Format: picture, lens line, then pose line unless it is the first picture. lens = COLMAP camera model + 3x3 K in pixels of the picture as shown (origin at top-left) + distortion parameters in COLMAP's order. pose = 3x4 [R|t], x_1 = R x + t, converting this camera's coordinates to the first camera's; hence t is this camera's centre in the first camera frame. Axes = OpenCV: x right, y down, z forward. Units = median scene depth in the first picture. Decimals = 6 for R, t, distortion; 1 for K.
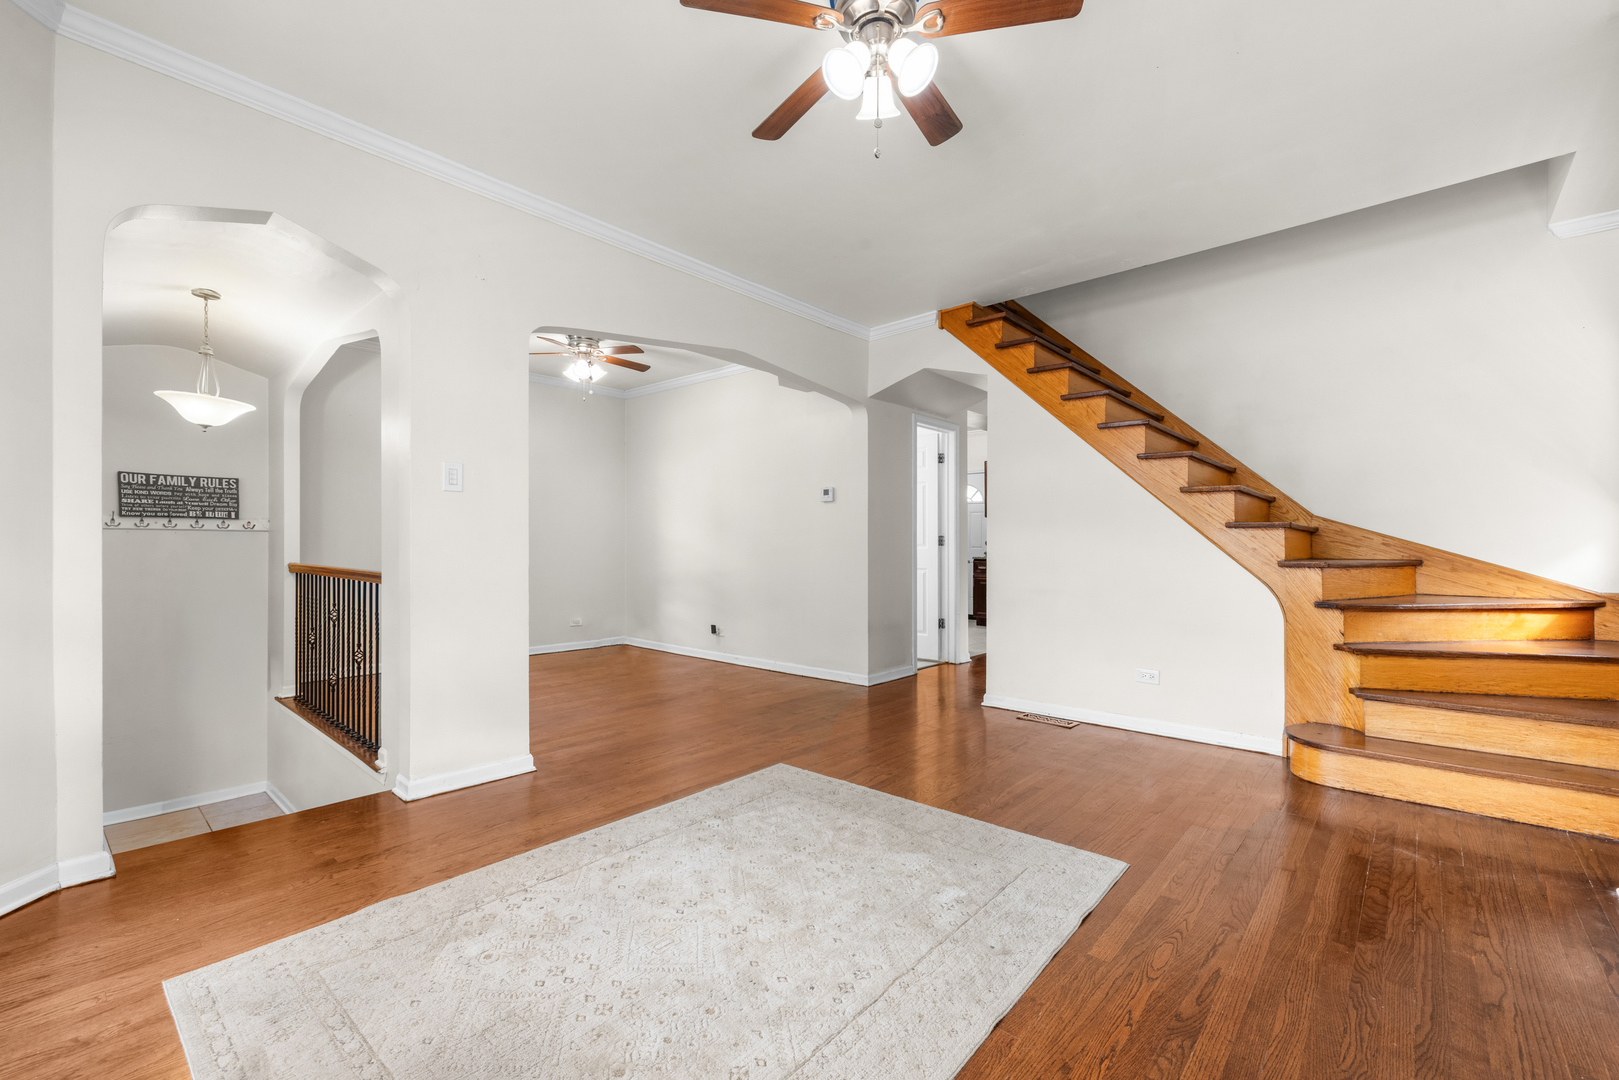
lens RADIAL K [[696.2, 0, 809.5], [0, 696.2, 540.0], [0, 0, 1]] dist [-0.001570, -0.000631]
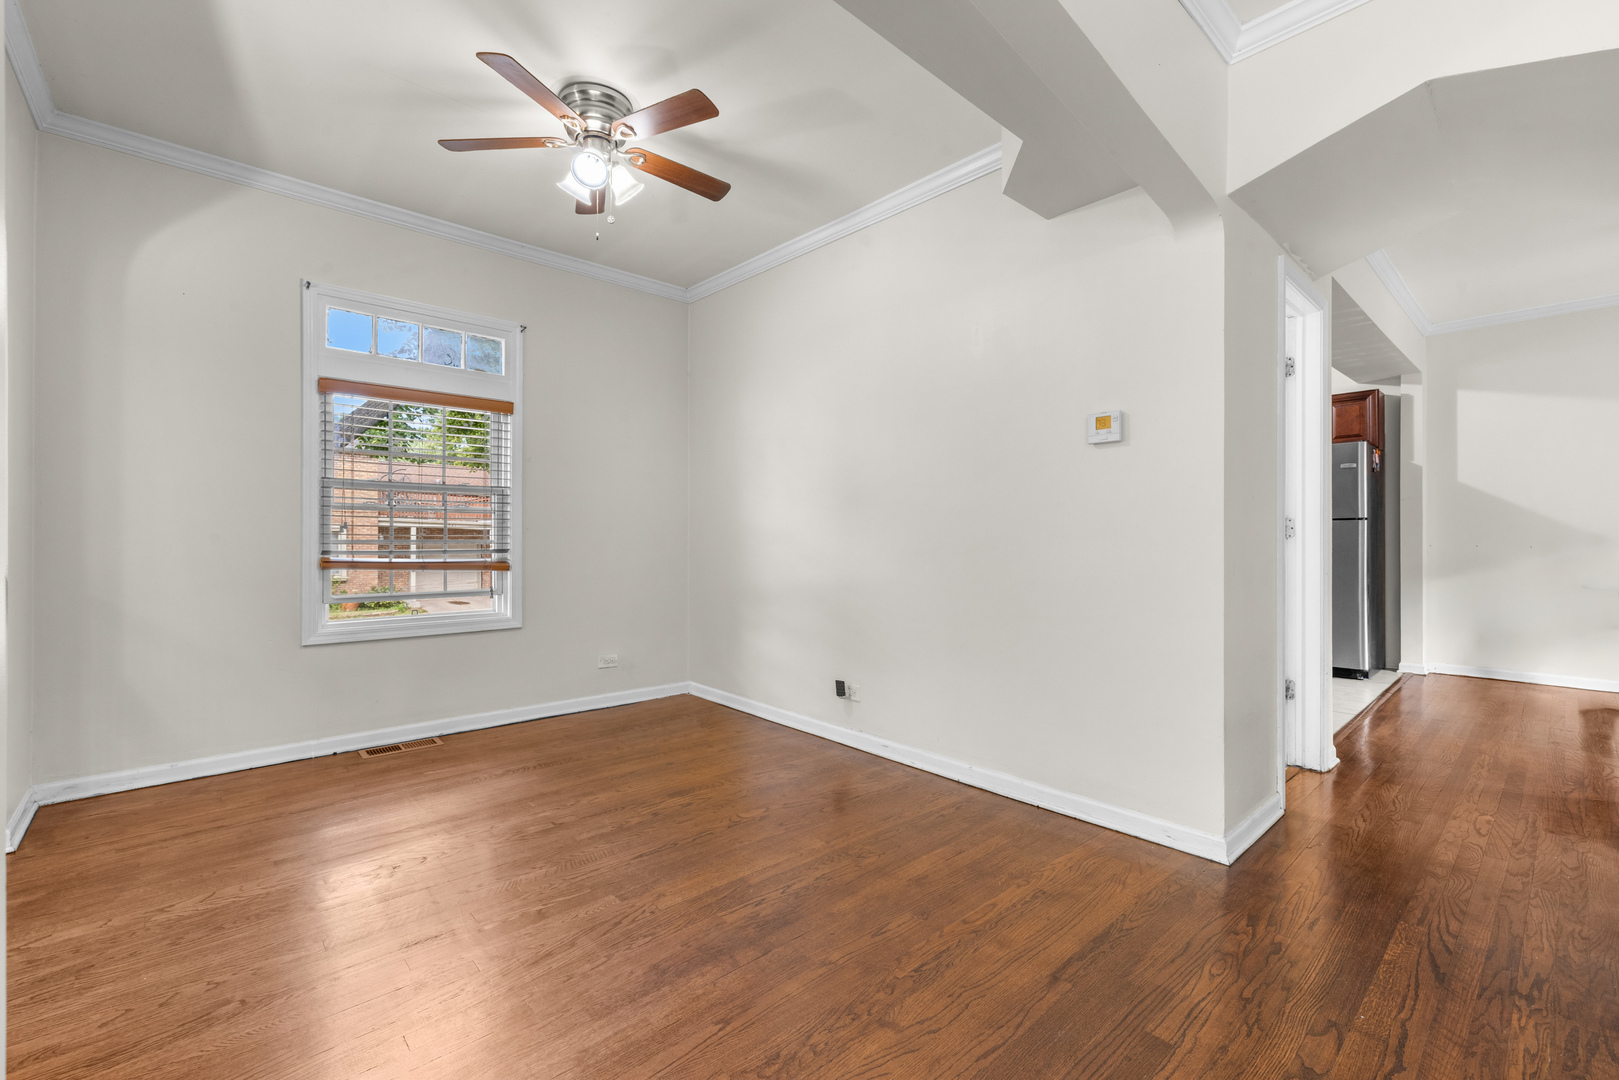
lens RADIAL K [[696.2, 0, 809.5], [0, 696.2, 540.0], [0, 0, 1]] dist [-0.001570, -0.000631]
pose [[0.995365, 0.002106, -0.096147, -0.153496], [-0.001592, 0.999984, 0.005425, 0.009705], [0.096157, -0.005247, 0.995352, 0.626682]]
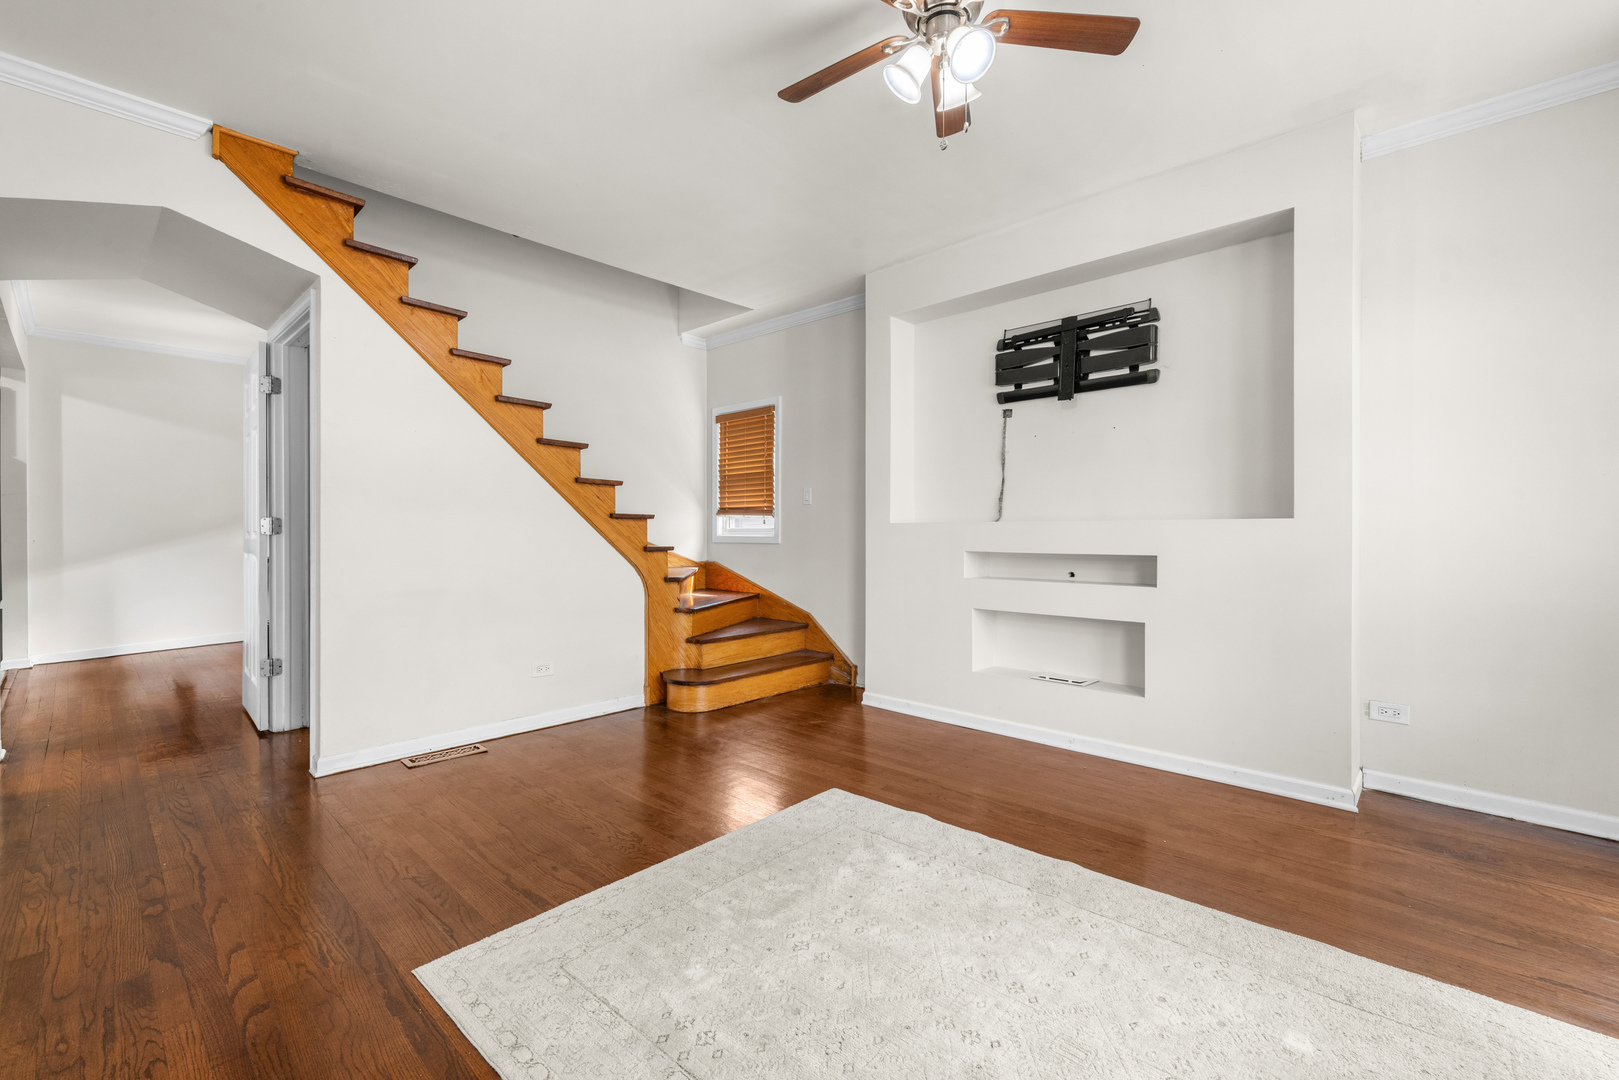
lens RADIAL K [[681.1, 0, 821.5], [0, 681.1, 537.2], [0, 0, 1]] dist [0.000735, -0.000183]
pose [[0.007173, -0.008847, 0.999935, -0.389468], [-0.005388, 0.999946, 0.008886, 0.001582], [-0.999960, -0.005451, 0.007125, 0.518874]]
